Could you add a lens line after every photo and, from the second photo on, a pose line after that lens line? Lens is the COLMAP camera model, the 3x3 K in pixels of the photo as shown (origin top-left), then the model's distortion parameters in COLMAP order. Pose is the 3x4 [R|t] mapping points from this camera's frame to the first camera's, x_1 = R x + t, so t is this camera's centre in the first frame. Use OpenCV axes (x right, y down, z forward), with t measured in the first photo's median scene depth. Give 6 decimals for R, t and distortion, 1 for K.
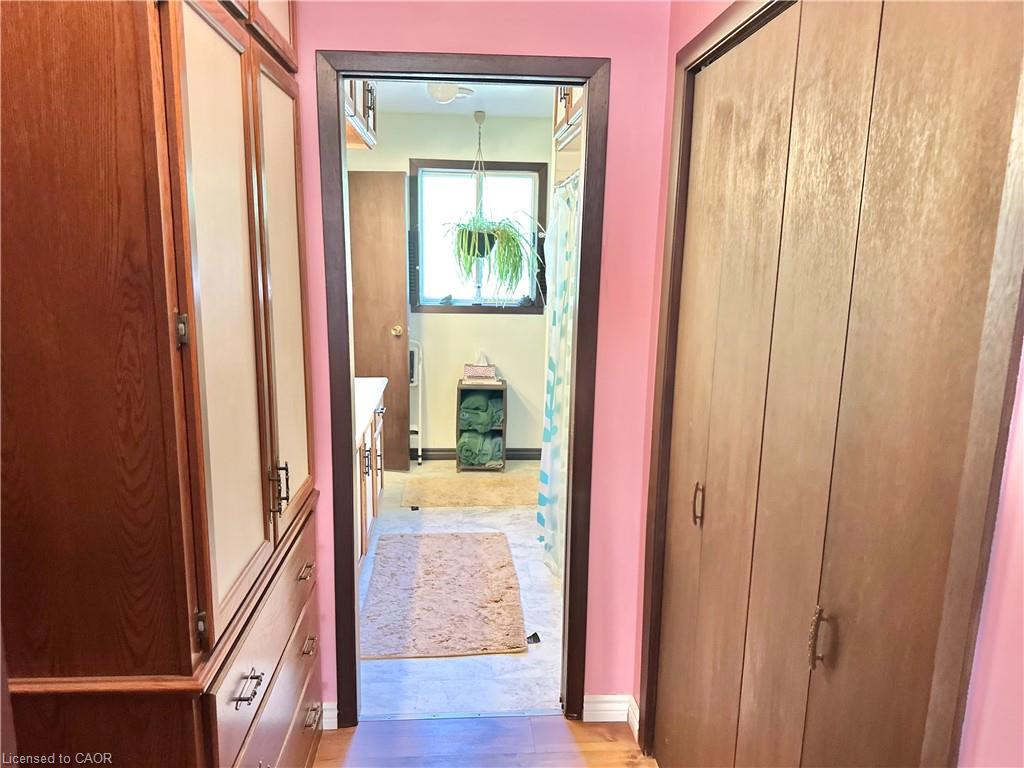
lens RADIAL K [[730.9, 0, 508.5], [0, 730.9, 394.3], [0, 0, 1]] dist [0.081840, -0.085327]
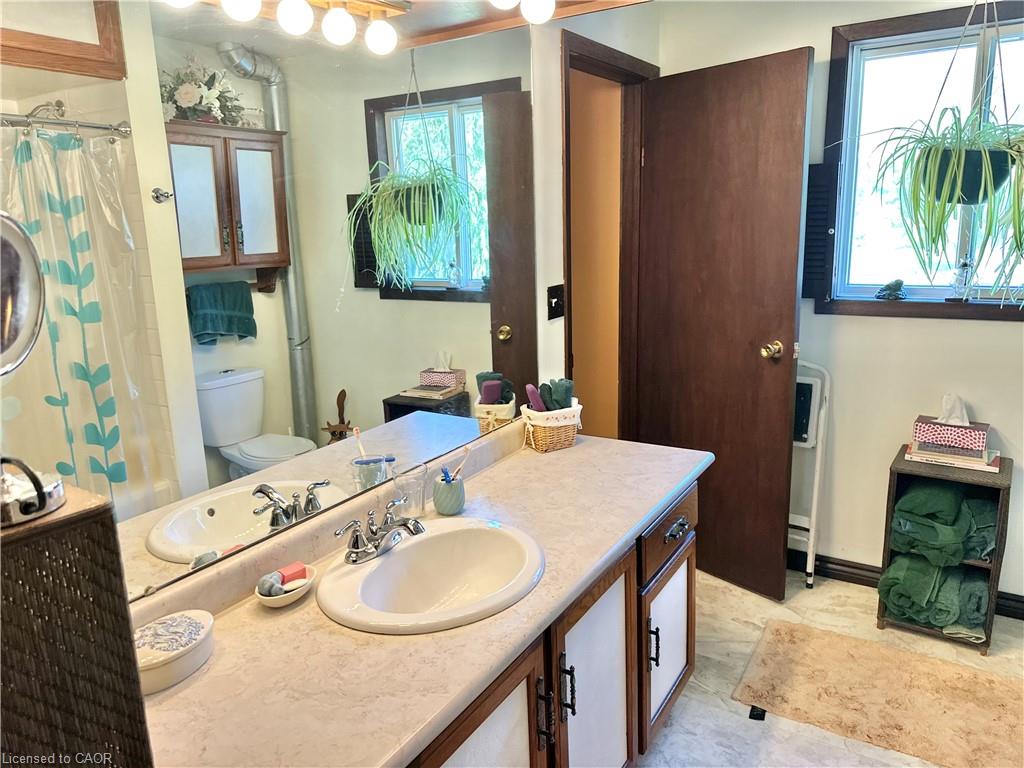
lens RADIAL K [[730.9, 0, 503.0], [0, 730.9, 377.6], [0, 0, 1]] dist [0.081840, -0.085327]
pose [[0.803545, 0.082229, -0.589537, 0.012375], [-0.071882, 0.996569, 0.041026, -0.072286], [0.590888, 0.009411, 0.806699, 0.427894]]
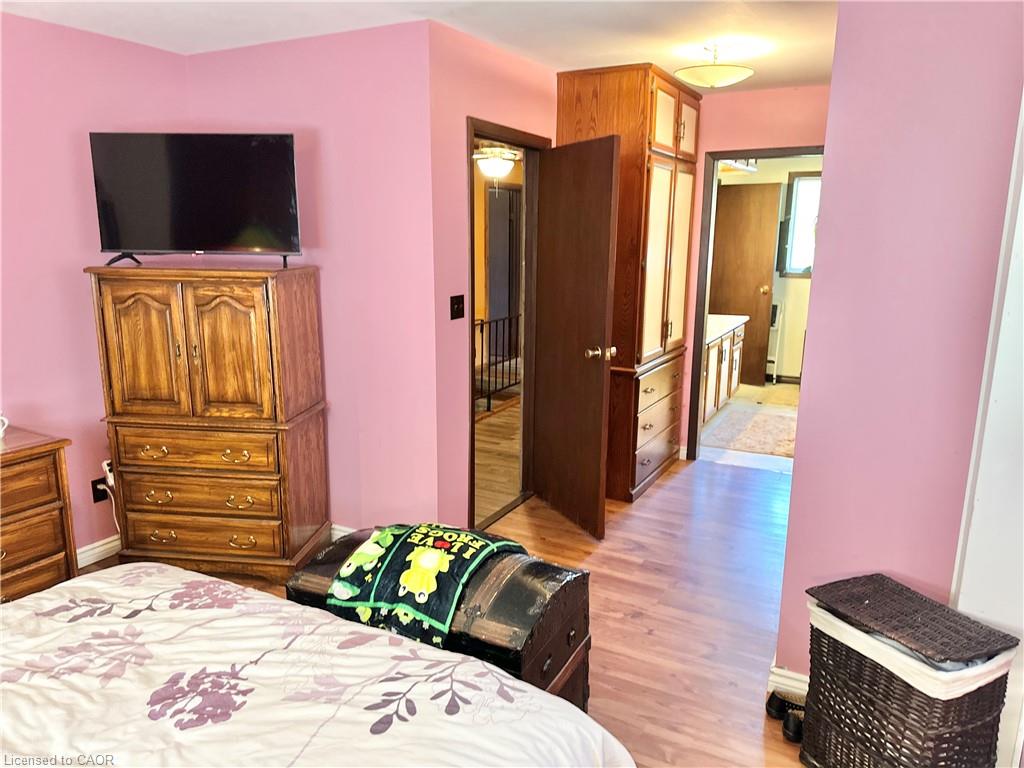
lens RADIAL K [[730.9, 0, 517.3], [0, 730.9, 382.2], [0, 0, 1]] dist [0.081840, -0.085327]
pose [[0.850443, 0.100365, -0.516405, 0.208049], [-0.096321, 0.994745, 0.034706, 0.094871], [0.517175, 0.020225, 0.855641, -0.522761]]
